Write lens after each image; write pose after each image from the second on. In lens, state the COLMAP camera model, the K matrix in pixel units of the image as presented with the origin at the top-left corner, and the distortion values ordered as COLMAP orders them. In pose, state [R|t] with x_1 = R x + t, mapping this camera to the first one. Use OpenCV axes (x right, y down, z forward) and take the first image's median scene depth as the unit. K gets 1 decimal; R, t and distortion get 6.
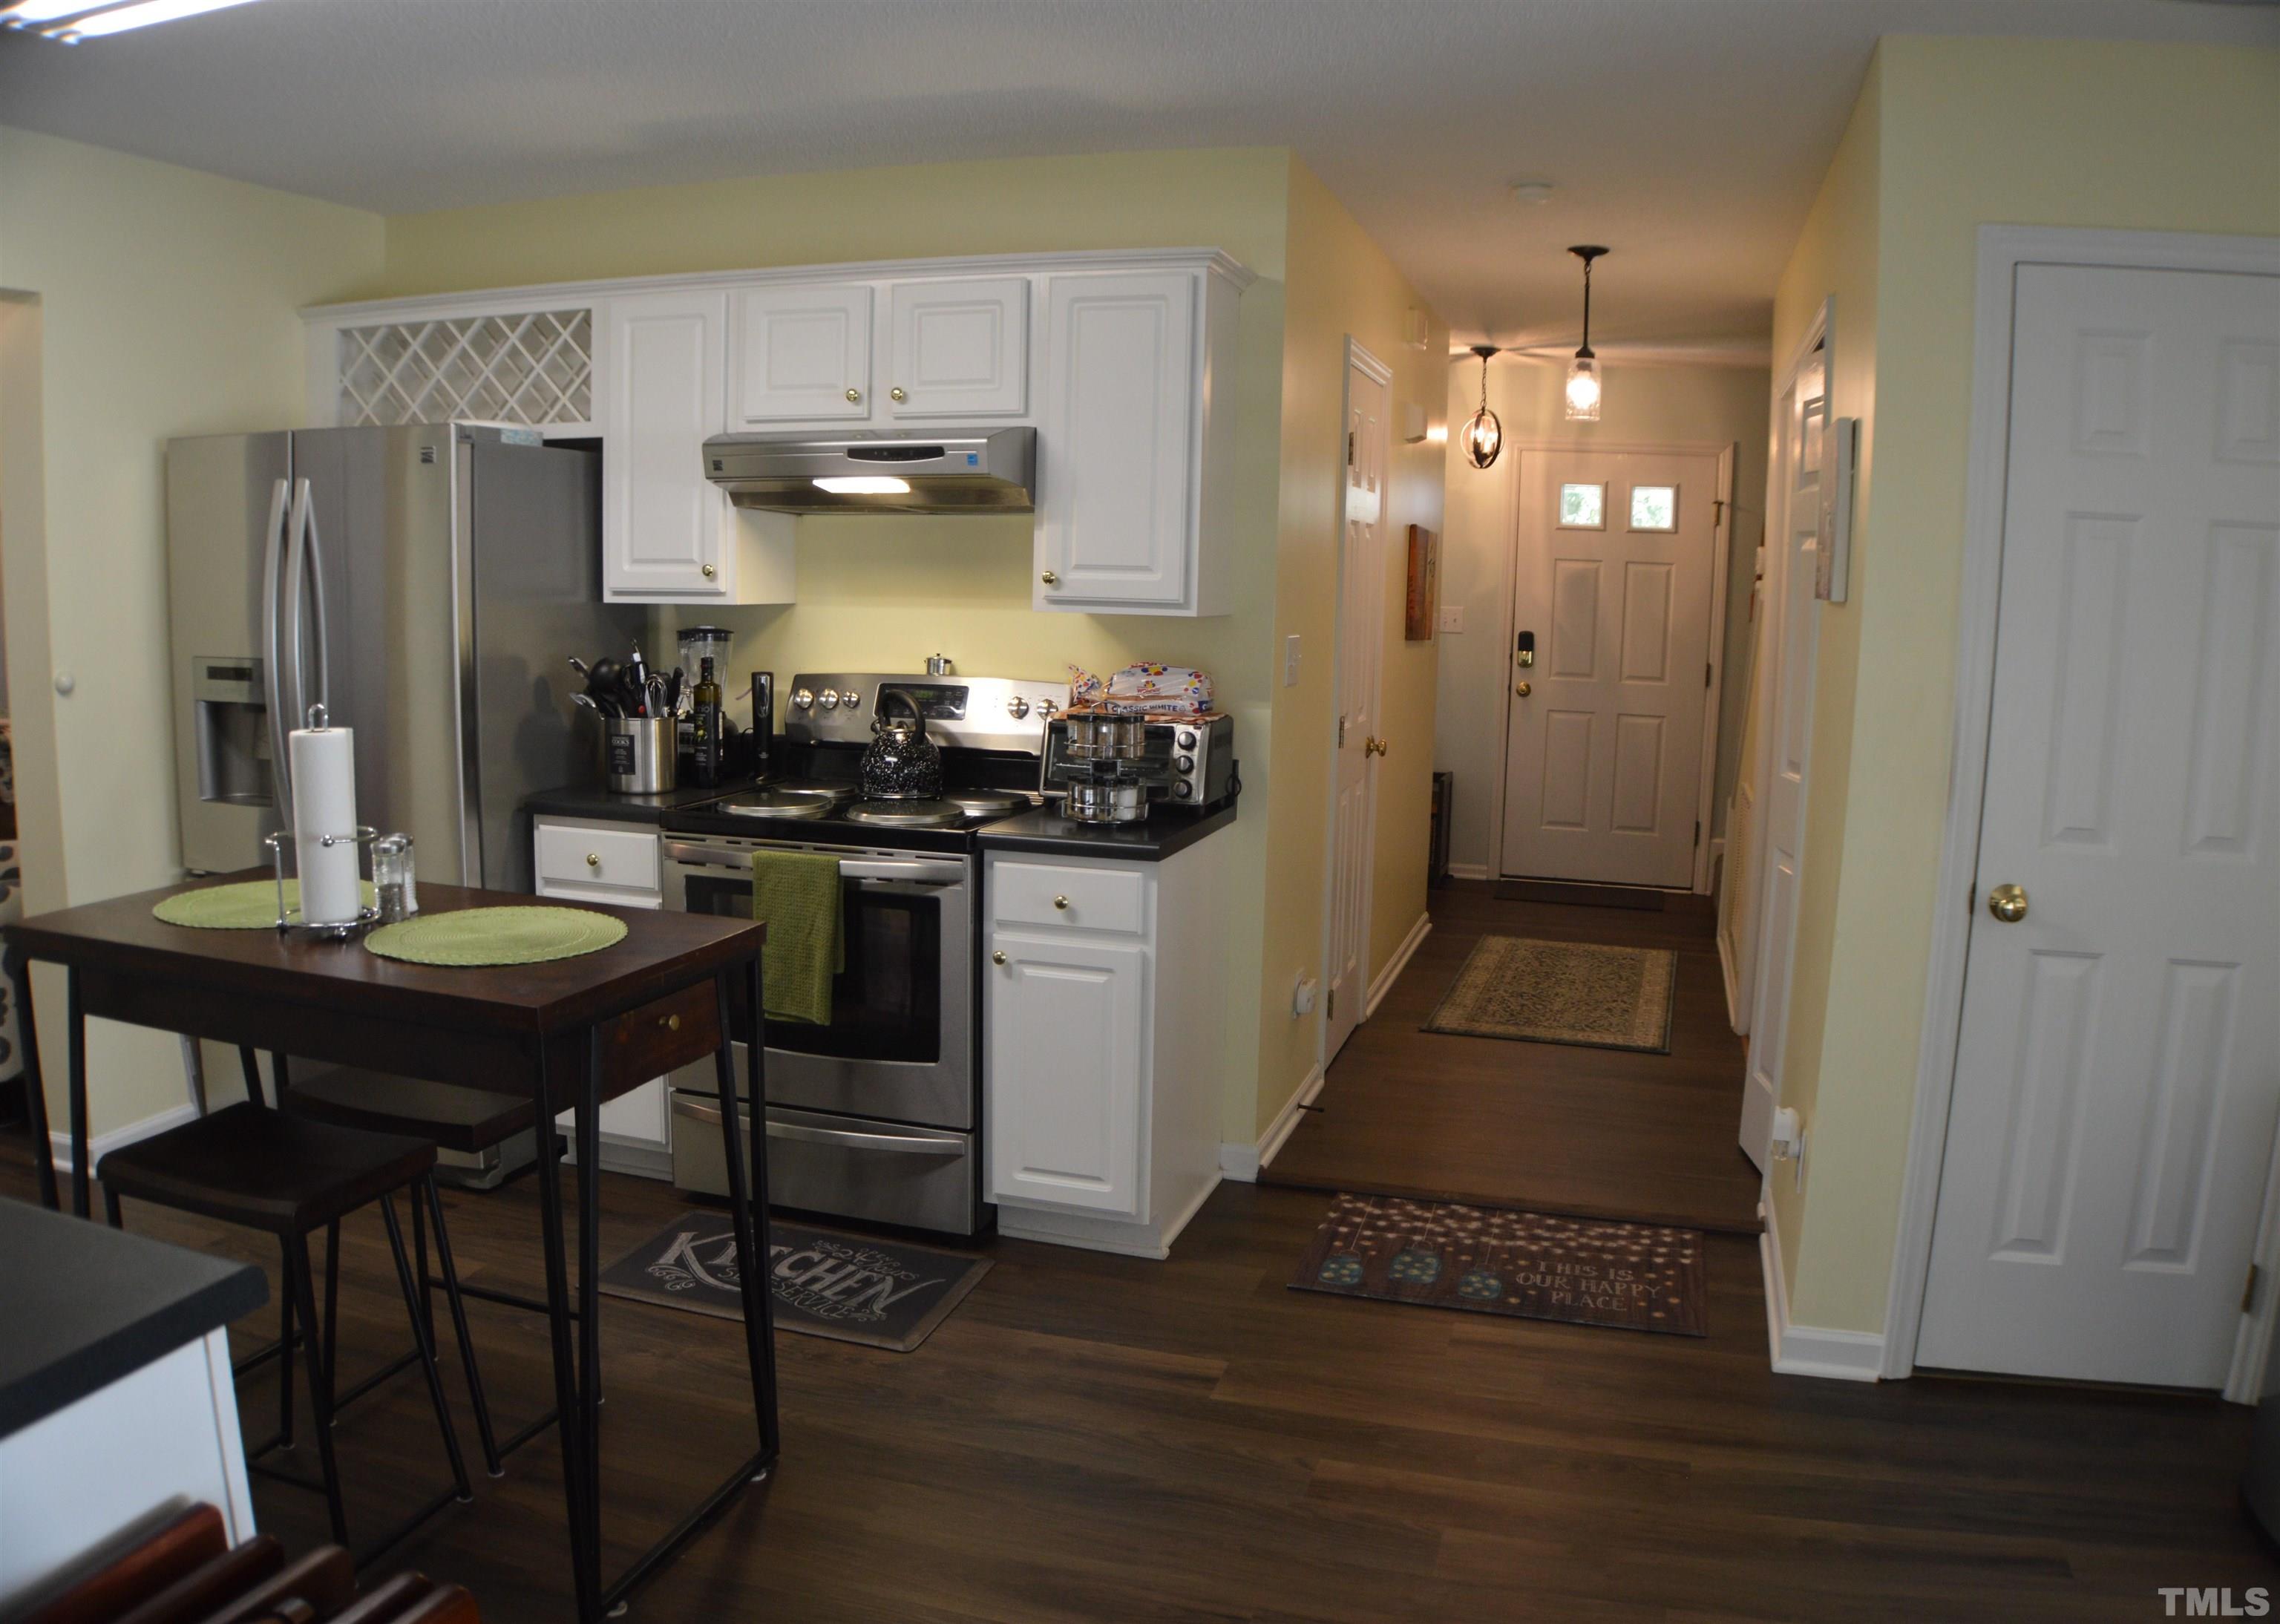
lens RADIAL K [[1676.3, 0, 1140.0], [0, 1676.3, 812.0], [0, 0, 1]] dist [-0.203494, 0.082306]
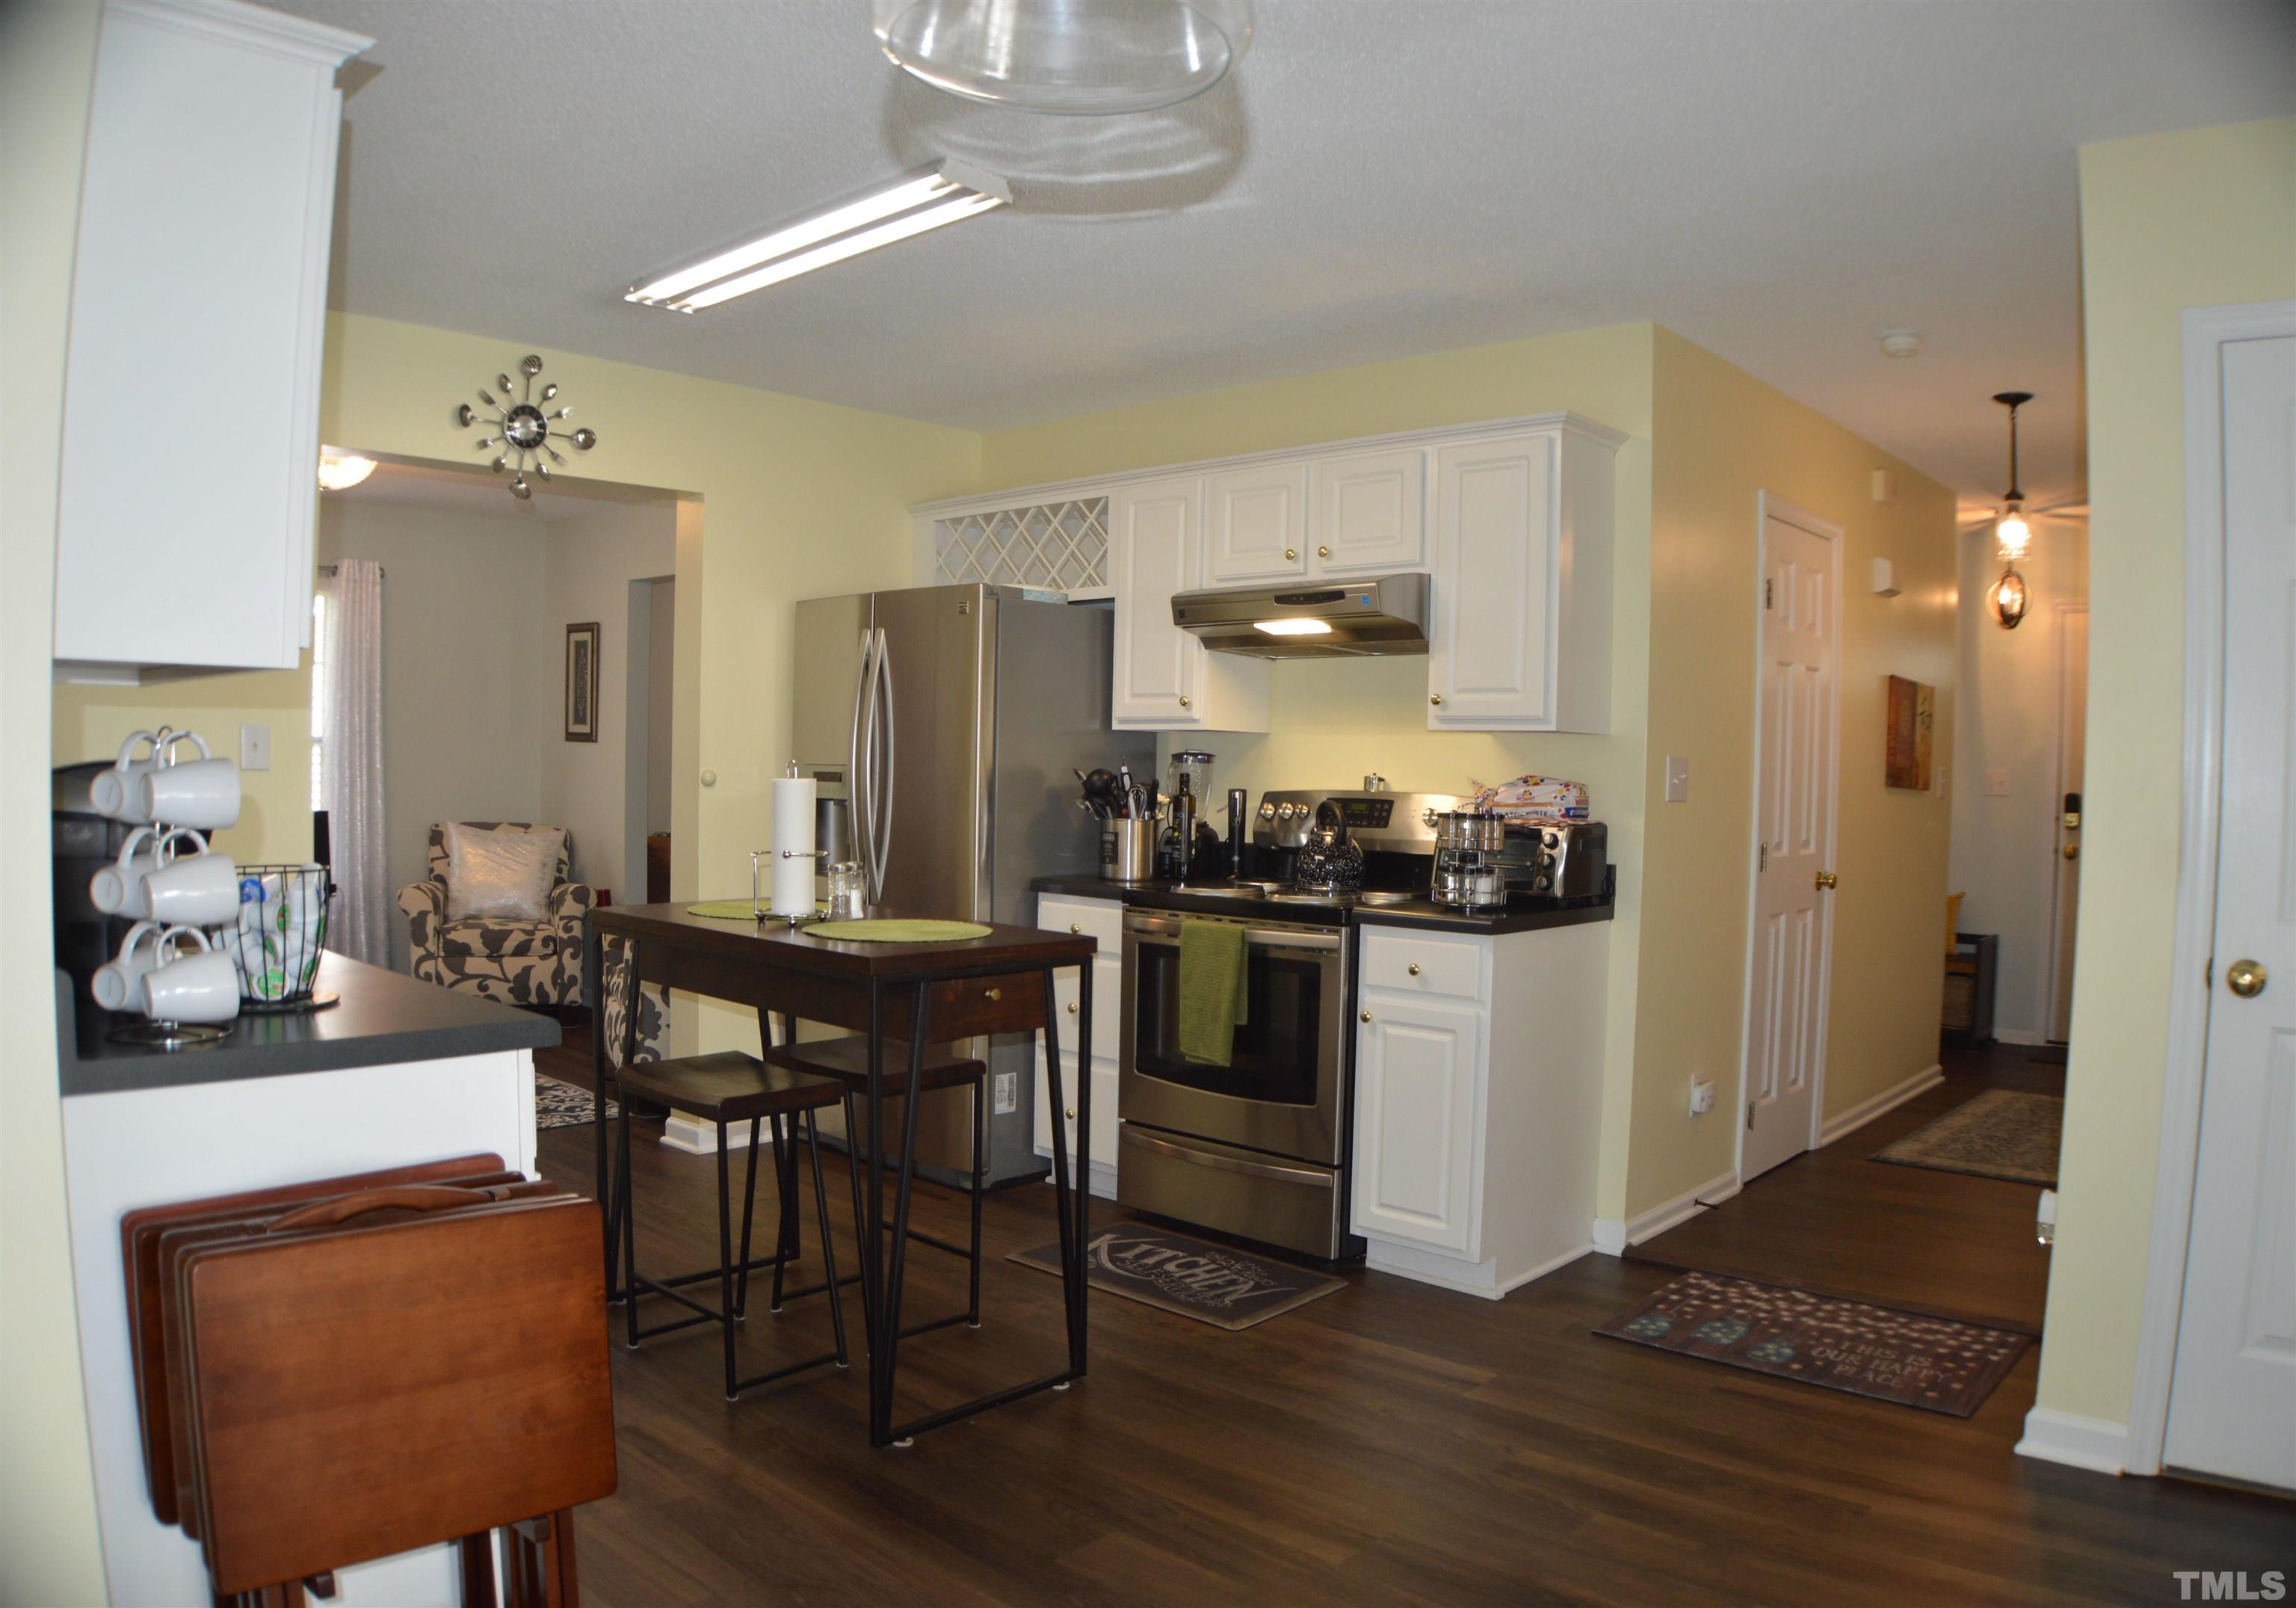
lens RADIAL K [[1602.6, 0, 1148.0], [0, 1602.6, 804.0], [0, 0, 1]] dist [-0.189819, 0.051856]
pose [[0.903900, 0.008056, -0.427669, 0.239455], [-0.063550, 0.991256, -0.115644, 0.073871], [0.422997, 0.131708, 0.896508, -0.078961]]
